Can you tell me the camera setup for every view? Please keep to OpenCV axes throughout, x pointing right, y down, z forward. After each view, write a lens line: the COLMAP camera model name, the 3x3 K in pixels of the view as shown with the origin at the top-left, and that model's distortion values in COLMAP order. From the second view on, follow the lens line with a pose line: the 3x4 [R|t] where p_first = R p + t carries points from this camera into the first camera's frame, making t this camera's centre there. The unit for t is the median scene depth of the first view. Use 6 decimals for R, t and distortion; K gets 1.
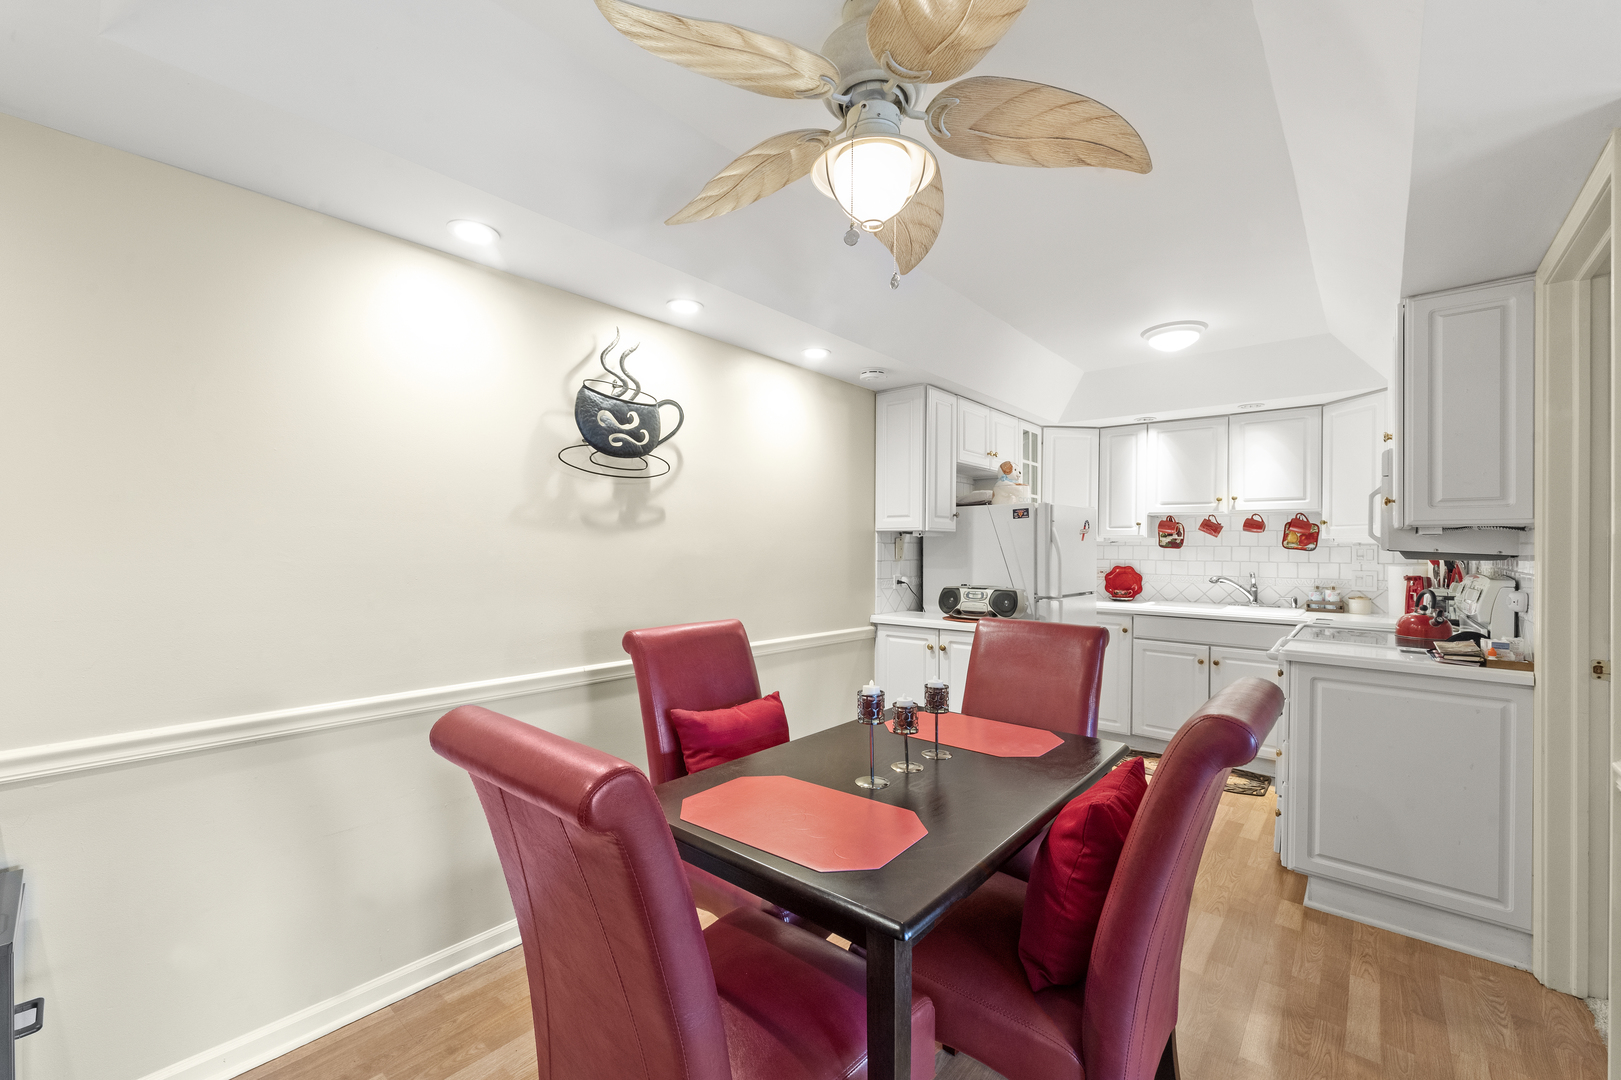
lens RADIAL K [[665.7, 0, 800.5], [0, 665.7, 542.6], [0, 0, 1]] dist [-0.000809, -0.000176]
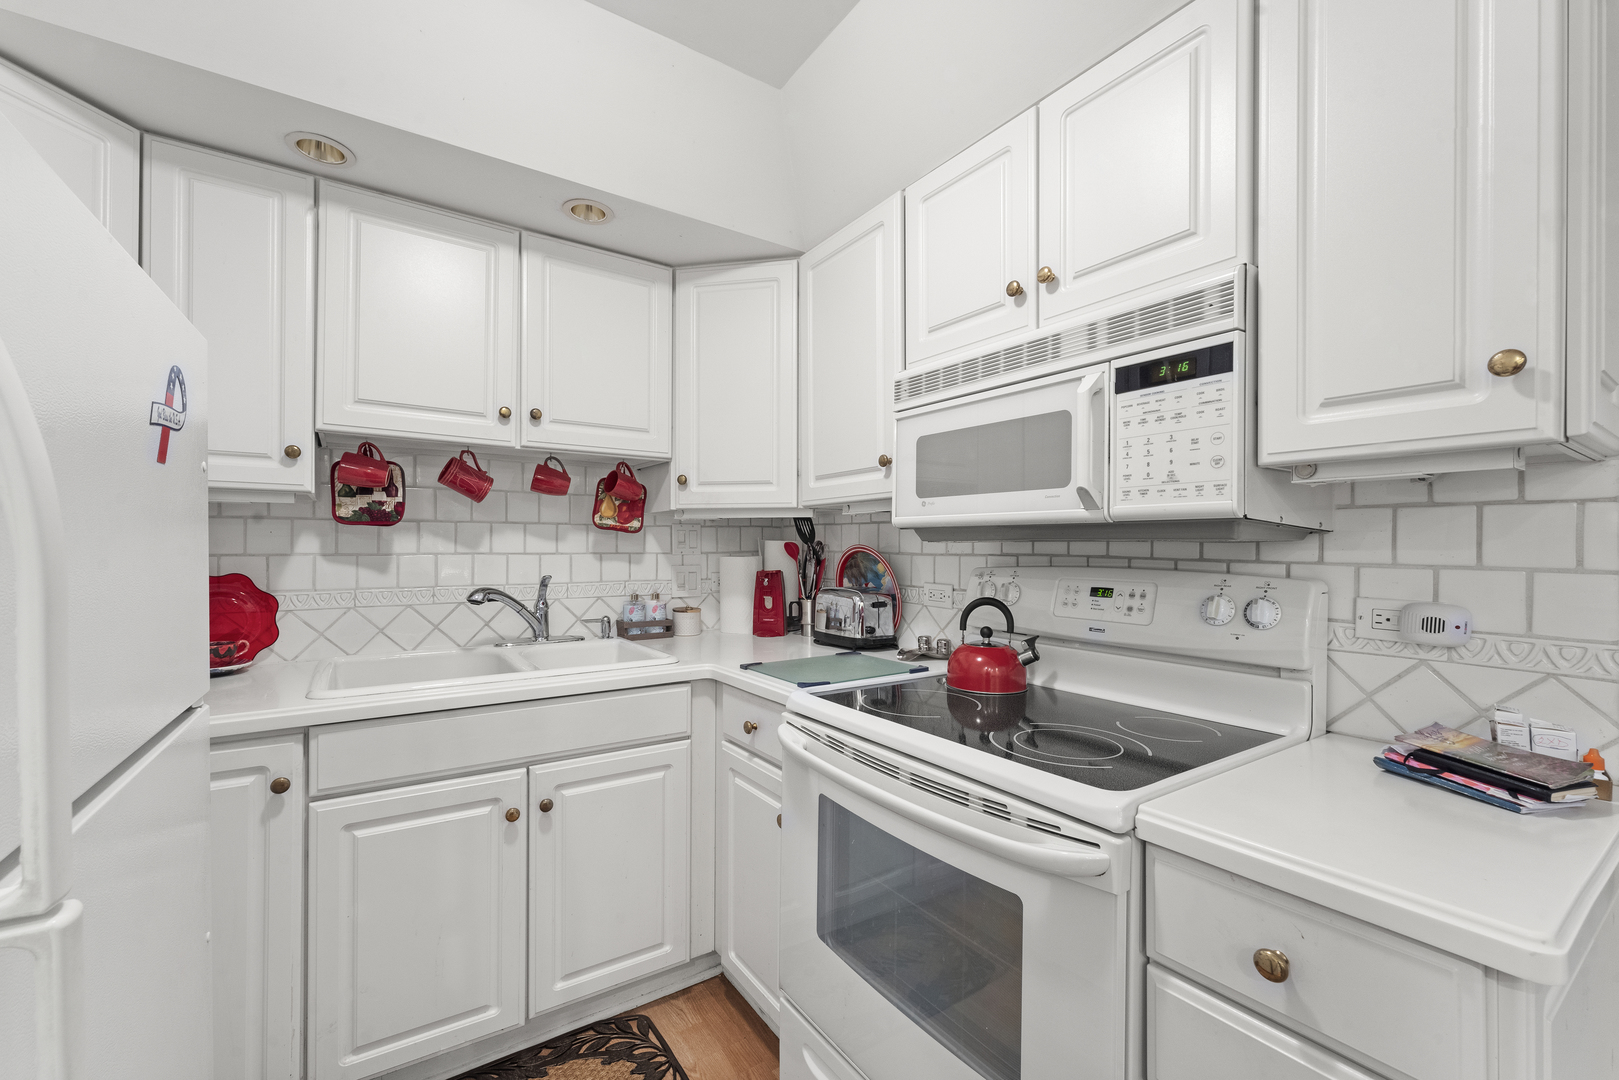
lens RADIAL K [[664.9, 0, 799.9], [0, 664.9, 546.4], [0, 0, 1]] dist [-0.000809, -0.000176]
pose [[0.270156, -0.001098, 0.962816, 0.262708], [0.000251, 0.999999, 0.001069, 0.022497], [-0.962816, -0.000047, 0.270157, 0.697424]]
